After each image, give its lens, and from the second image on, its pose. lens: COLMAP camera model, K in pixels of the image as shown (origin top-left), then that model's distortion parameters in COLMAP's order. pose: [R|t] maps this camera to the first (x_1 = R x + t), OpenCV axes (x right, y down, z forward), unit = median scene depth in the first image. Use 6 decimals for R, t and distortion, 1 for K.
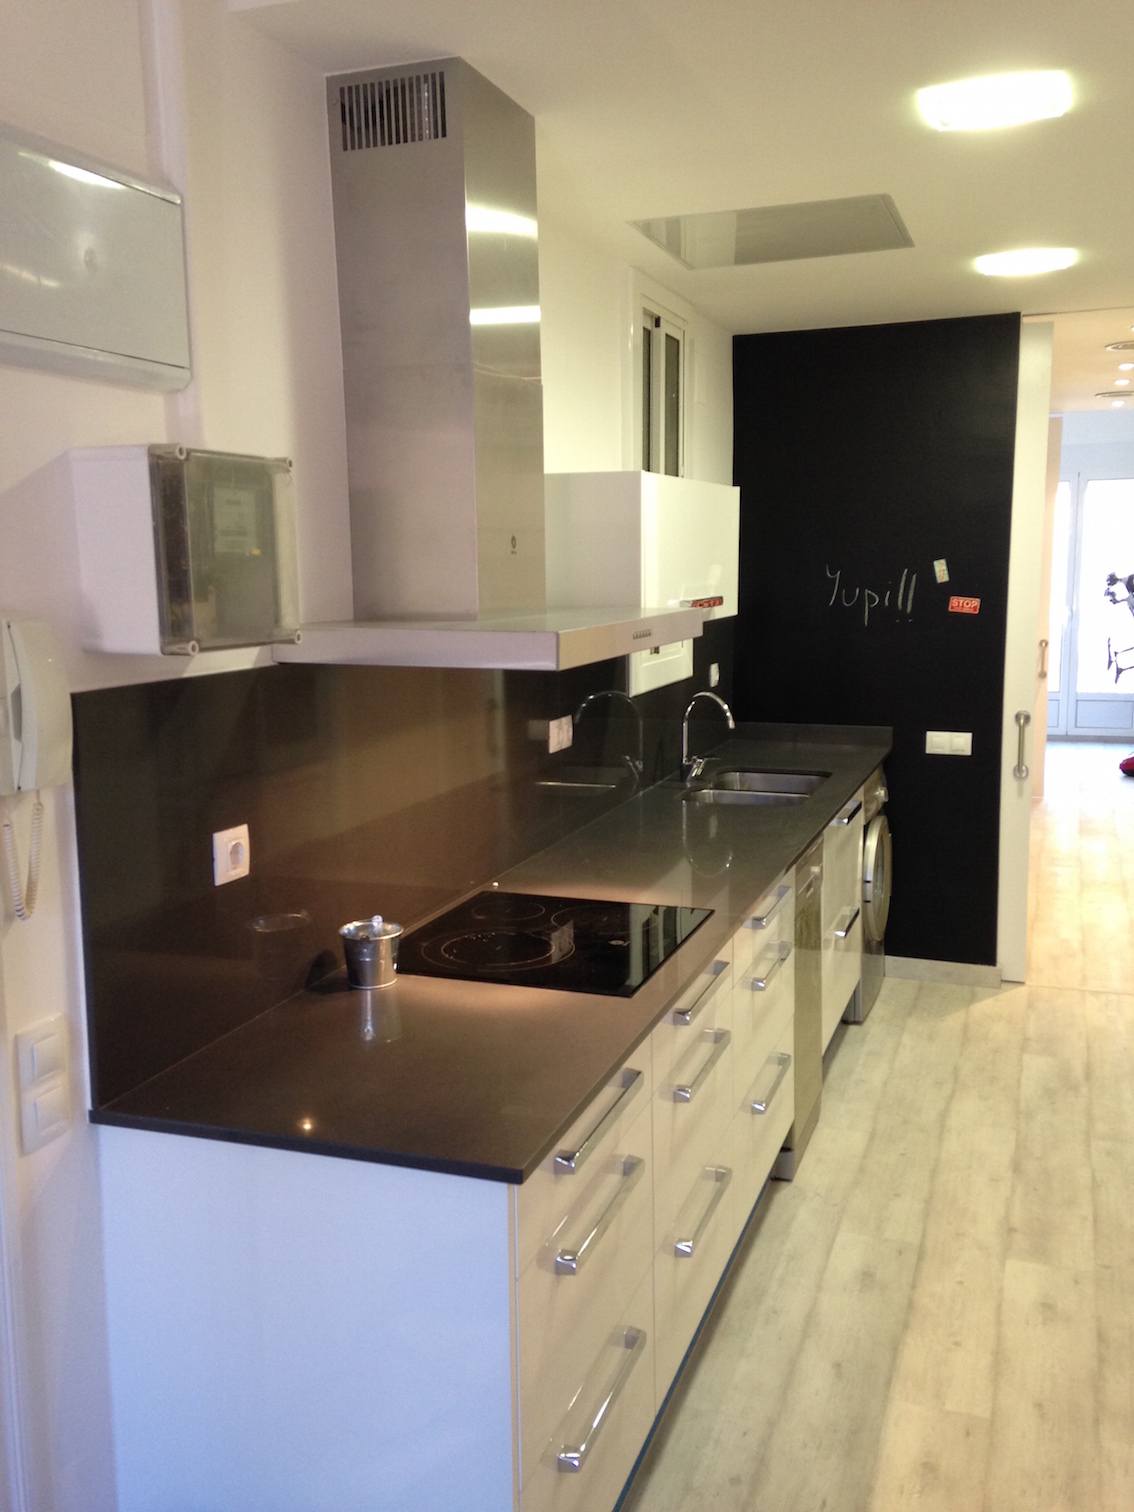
lens RADIAL K [[1370.9, 0, 559.9], [0, 1370.9, 757.0], [0, 0, 1]] dist [0.190700, -0.259879]
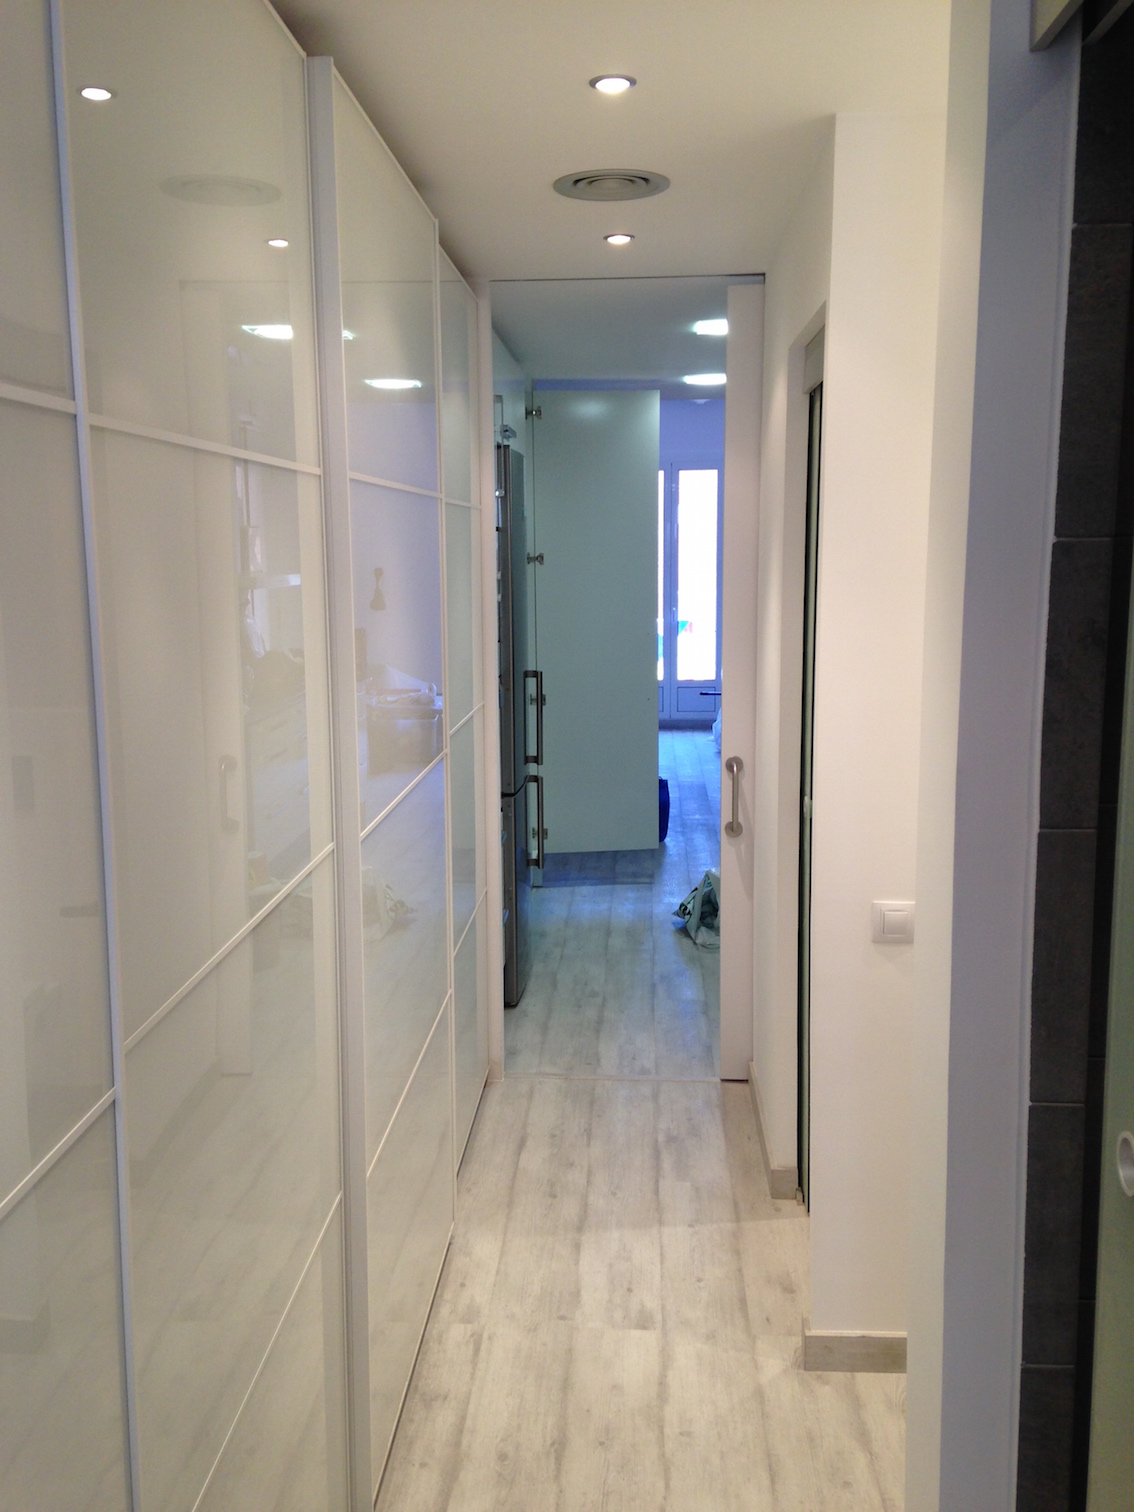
lens RADIAL K [[1342.8, 0, 567.0], [0, 1342.8, 756.0], [0, 0, 1]] dist [0.081610, -0.199512]
pose [[-0.958148, 0.063939, -0.279043, 0.782294], [-0.020715, 0.956698, 0.290343, -0.316232], [0.285524, 0.283972, -0.915334, 2.048577]]
